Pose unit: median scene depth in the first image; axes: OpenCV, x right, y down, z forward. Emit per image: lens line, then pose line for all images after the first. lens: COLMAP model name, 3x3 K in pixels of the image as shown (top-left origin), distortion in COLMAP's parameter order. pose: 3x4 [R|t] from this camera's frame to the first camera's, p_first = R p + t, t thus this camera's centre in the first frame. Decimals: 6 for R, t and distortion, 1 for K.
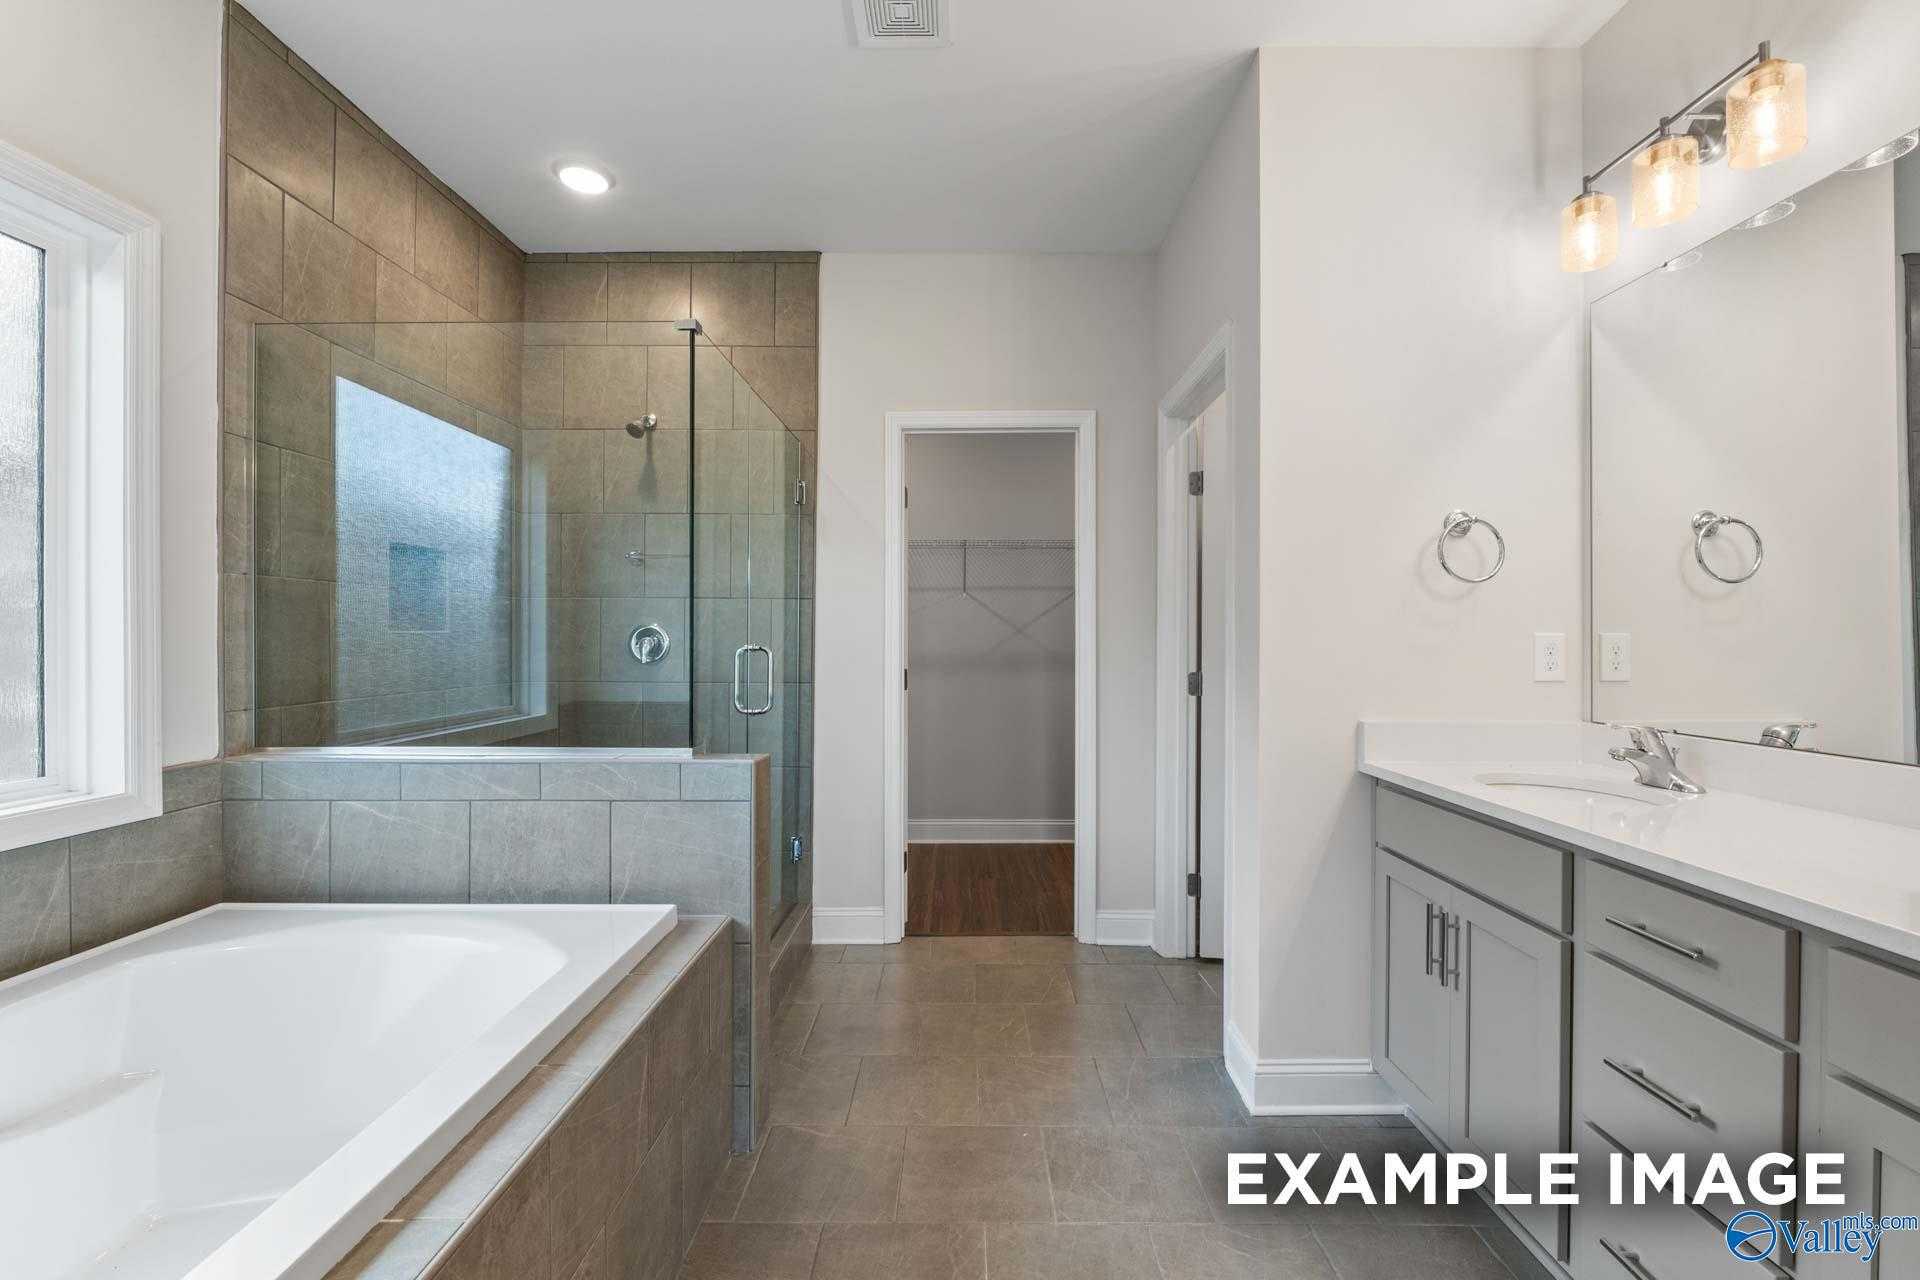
lens RADIAL K [[831.3, 0, 955.9], [0, 831.3, 634.3], [0, 0, 1]] dist [-0.000367, 0.000188]
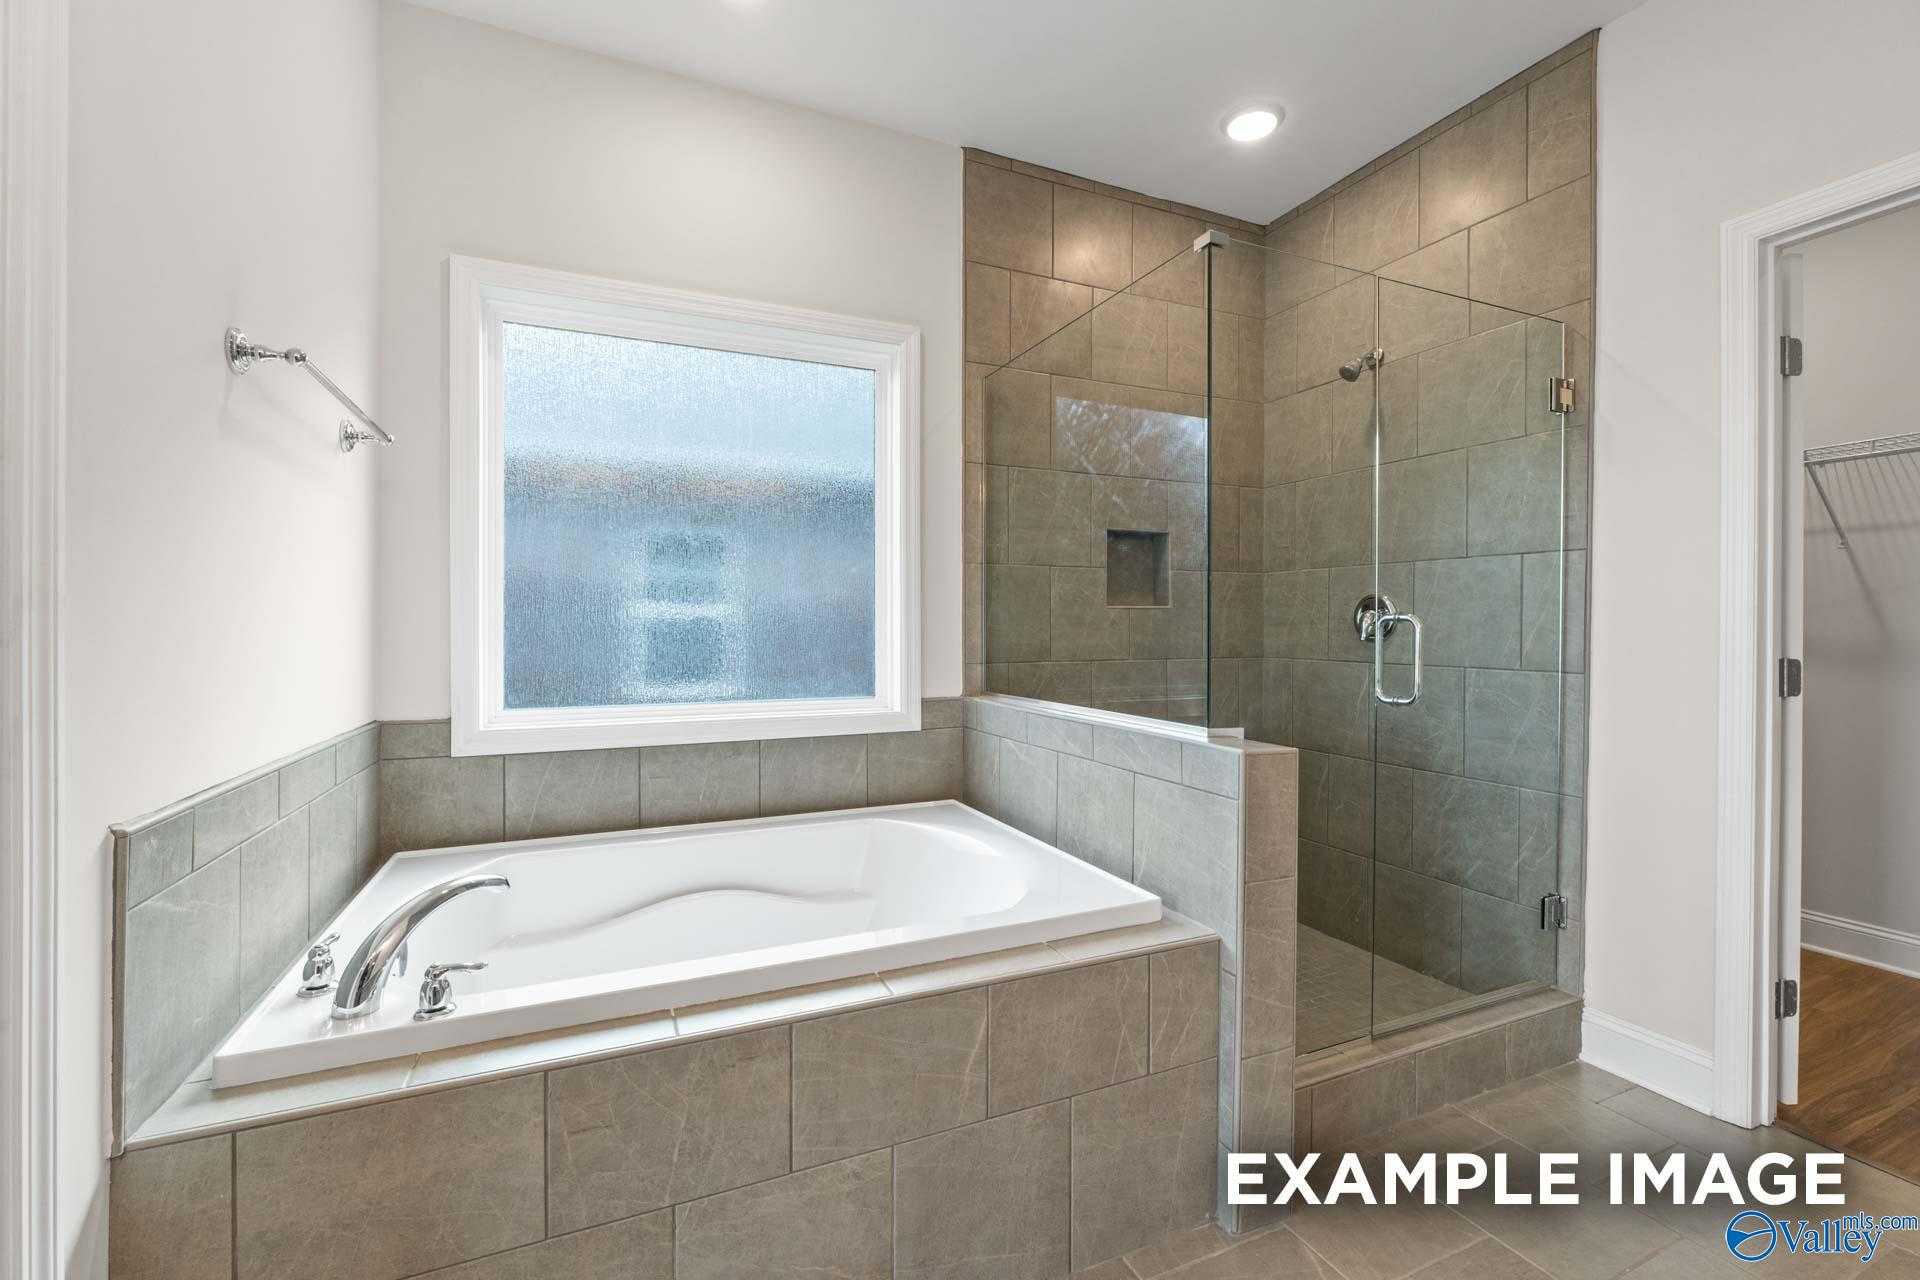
lens RADIAL K [[828.6, 0, 963.1], [0, 828.6, 627.6], [0, 0, 1]] dist [-0.002392, -0.000276]
pose [[0.409297, -0.000746, -0.912401, 0.373055], [0.001446, 0.999999, -0.000169, 0.032527], [0.912400, -0.001251, 0.409297, 0.420505]]
